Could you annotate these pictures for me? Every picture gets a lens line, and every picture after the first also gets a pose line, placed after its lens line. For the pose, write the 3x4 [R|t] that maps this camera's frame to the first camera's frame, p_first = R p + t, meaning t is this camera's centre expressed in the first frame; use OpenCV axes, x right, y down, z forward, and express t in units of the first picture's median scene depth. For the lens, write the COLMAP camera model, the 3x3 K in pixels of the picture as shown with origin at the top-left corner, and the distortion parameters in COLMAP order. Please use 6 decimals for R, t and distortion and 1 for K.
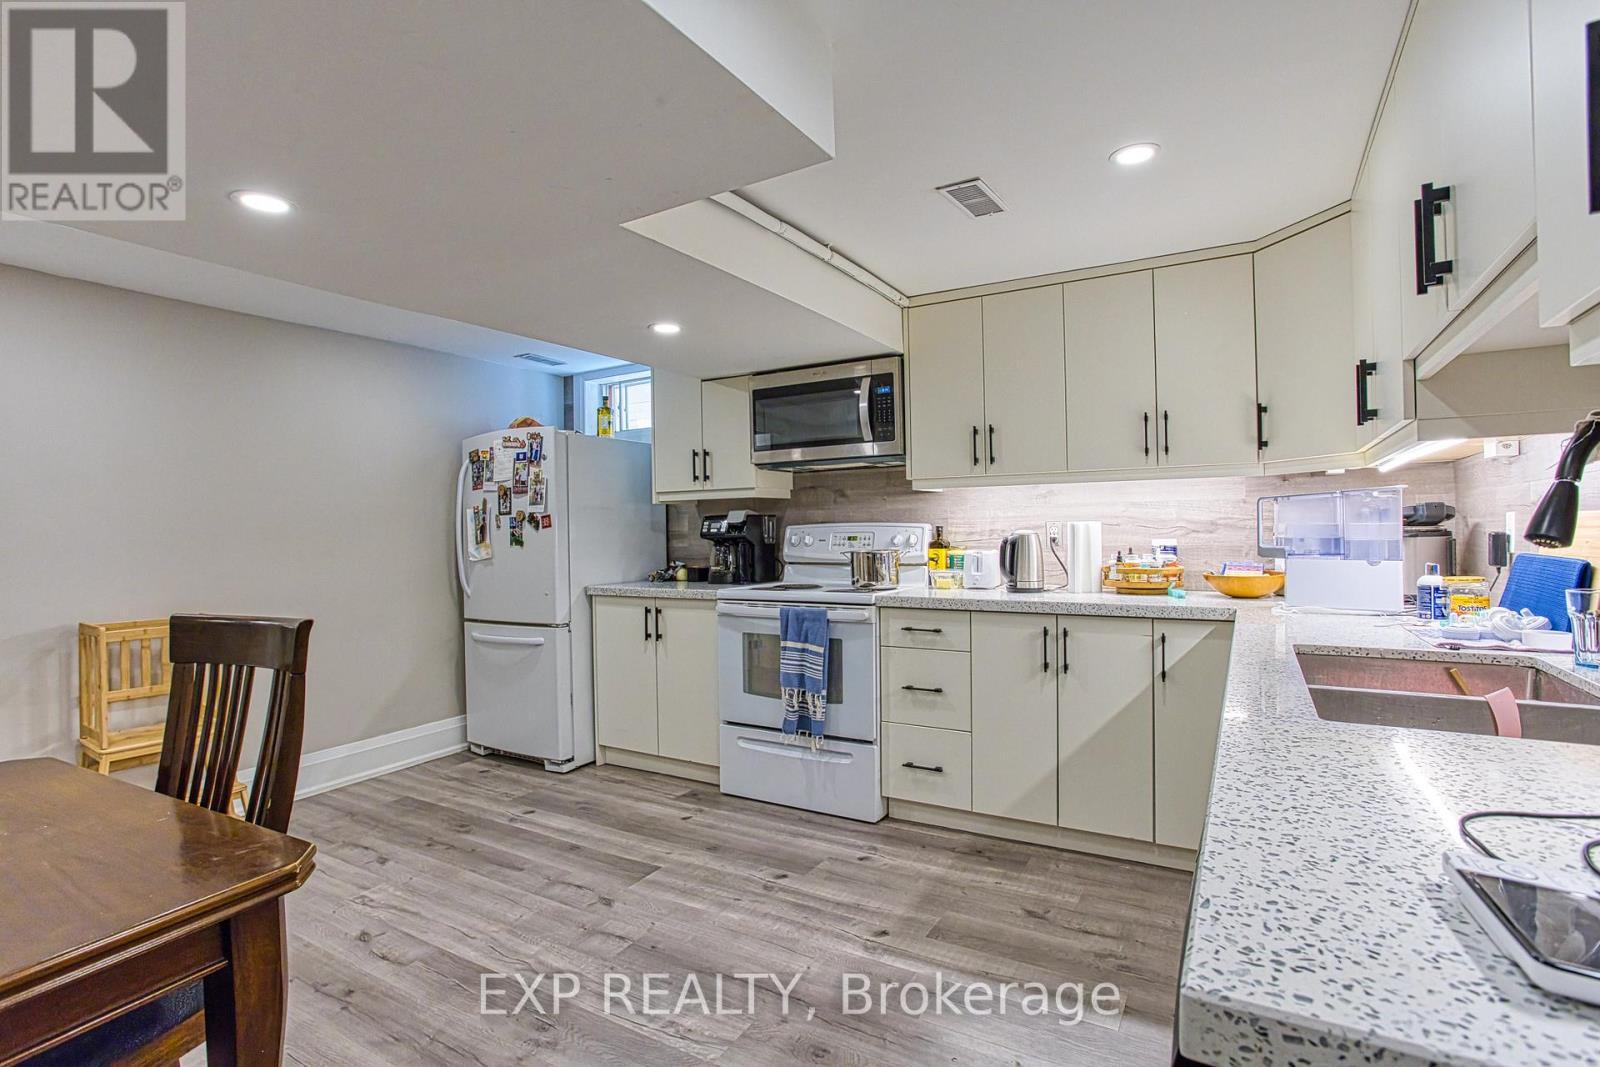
lens RADIAL K [[776.7, 0, 797.5], [0, 776.7, 532.1], [0, 0, 1]] dist [-0.062960, 0.029764]
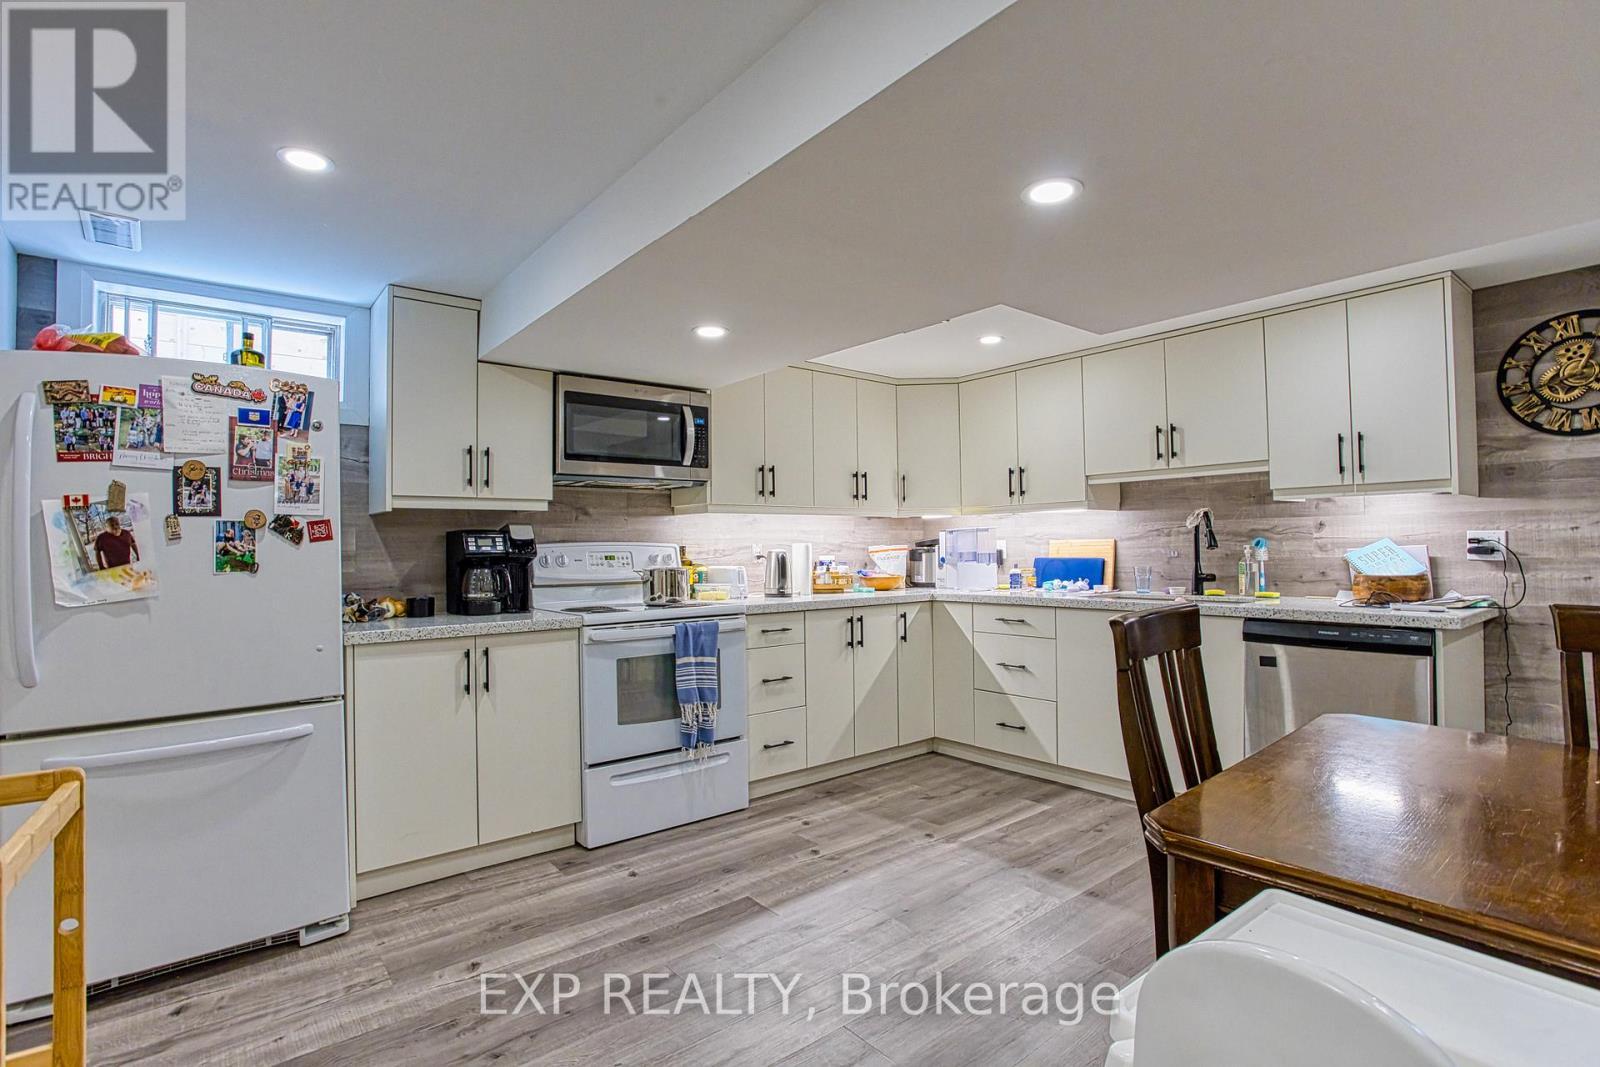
lens RADIAL K [[776.7, 0, 797.5], [0, 776.7, 532.1], [0, 0, 1]] dist [-0.062960, 0.029764]
pose [[0.340973, 0.030083, 0.939592, -0.872835], [0.010433, 0.999305, -0.035781, 0.014951], [-0.940015, 0.022003, 0.340422, 0.496644]]
